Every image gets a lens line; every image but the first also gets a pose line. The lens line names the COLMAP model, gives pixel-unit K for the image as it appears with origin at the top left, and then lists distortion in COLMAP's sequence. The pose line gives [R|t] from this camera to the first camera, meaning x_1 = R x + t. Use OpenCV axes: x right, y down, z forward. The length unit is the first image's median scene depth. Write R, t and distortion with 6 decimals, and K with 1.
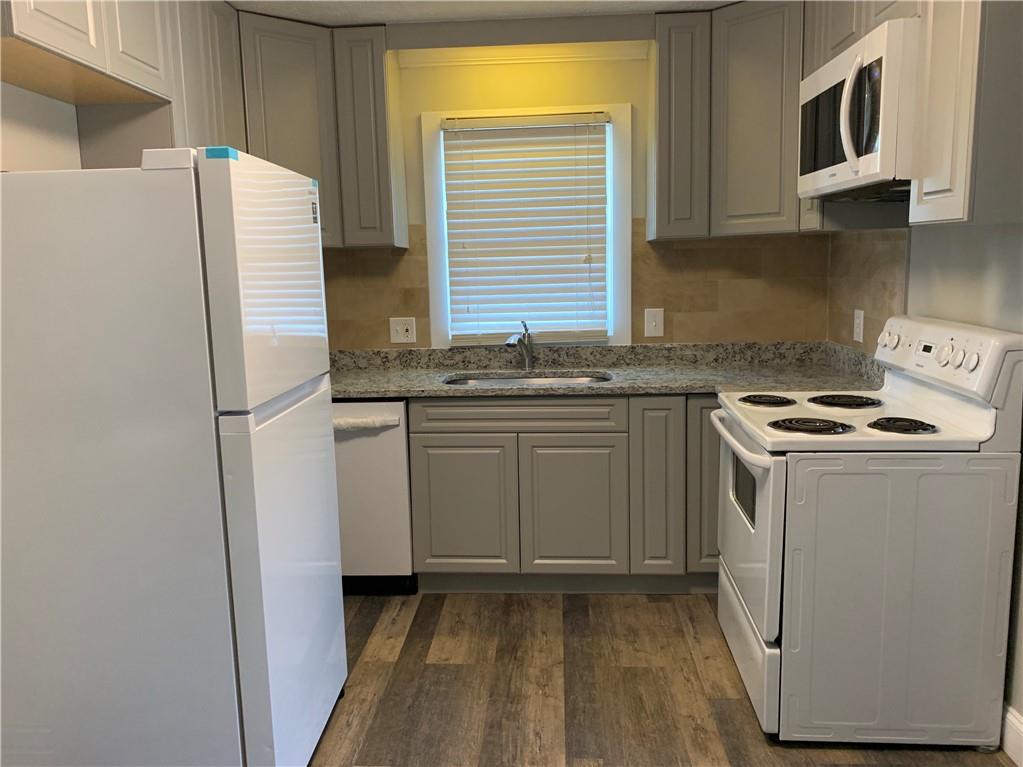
lens RADIAL K [[786.5, 0, 488.9], [0, 786.5, 394.5], [0, 0, 1]] dist [0.021962, -0.036914]
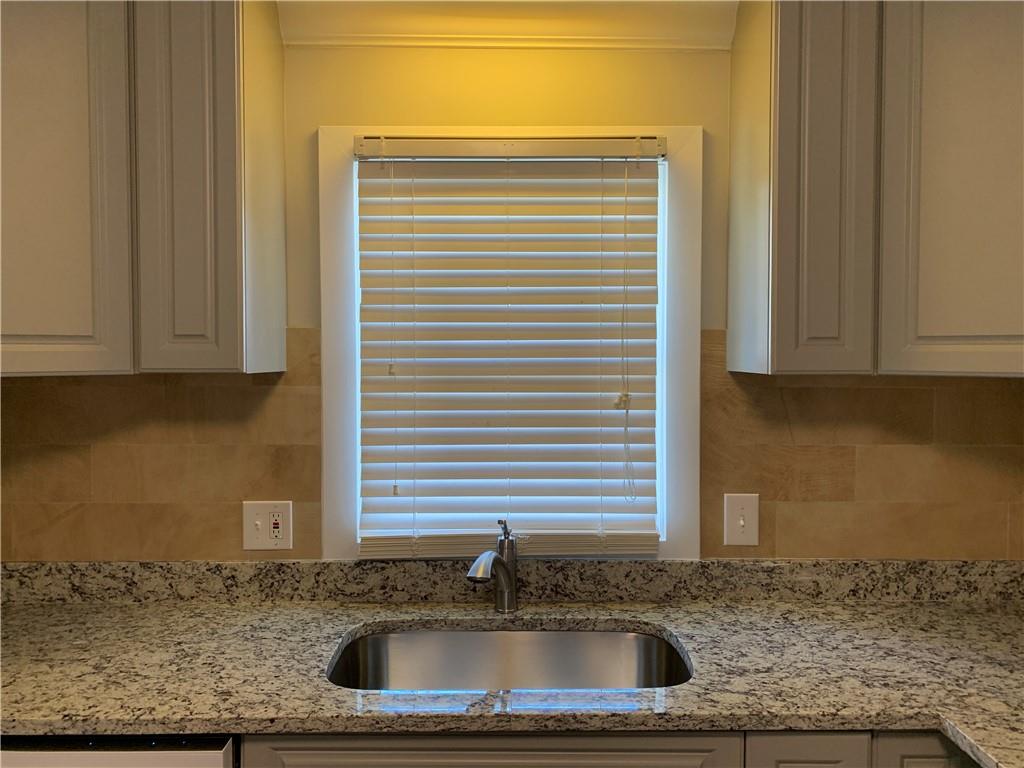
lens RADIAL K [[787.2, 0, 510.0], [0, 787.2, 379.6], [0, 0, 1]] dist [0.021962, -0.036914]
pose [[0.995517, 0.025454, 0.091095, 0.000074], [-0.013436, 0.991399, -0.130184, -0.117785], [-0.093625, 0.128377, 0.987296, 0.481370]]
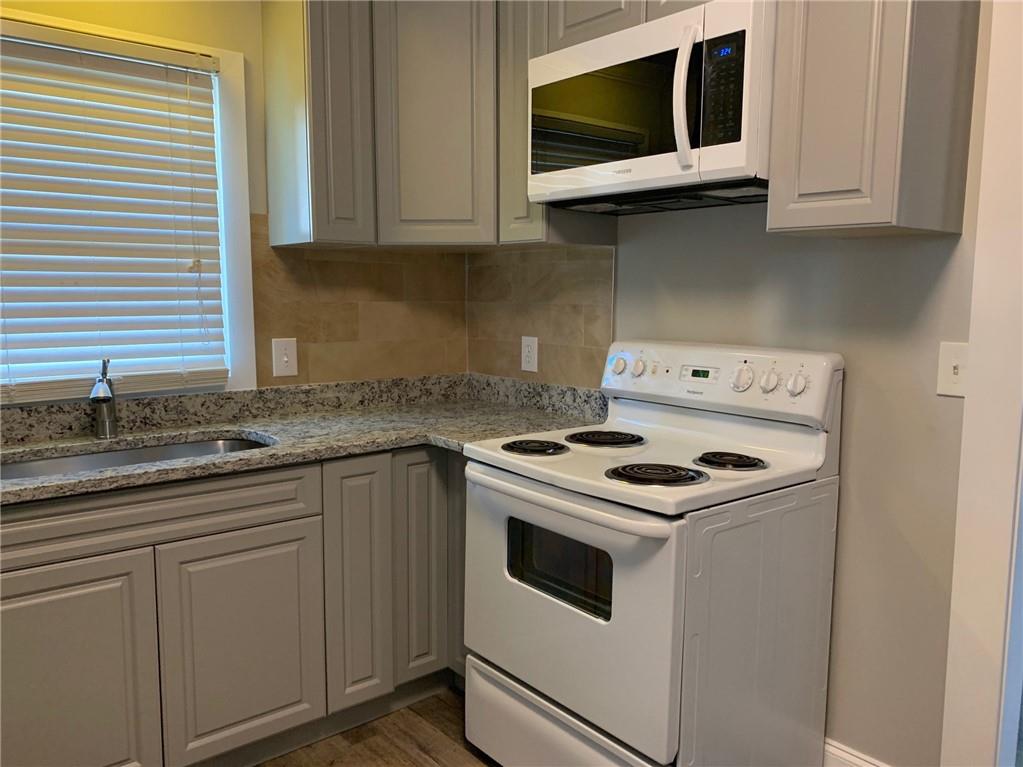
lens RADIAL K [[786.5, 0, 510.7], [0, 786.5, 390.5], [0, 0, 1]] dist [0.021962, -0.036914]
pose [[0.712183, -0.056513, 0.699716, -0.164375], [0.093394, 0.995521, -0.014654, -0.030497], [-0.695754, 0.075786, 0.714271, 0.335633]]
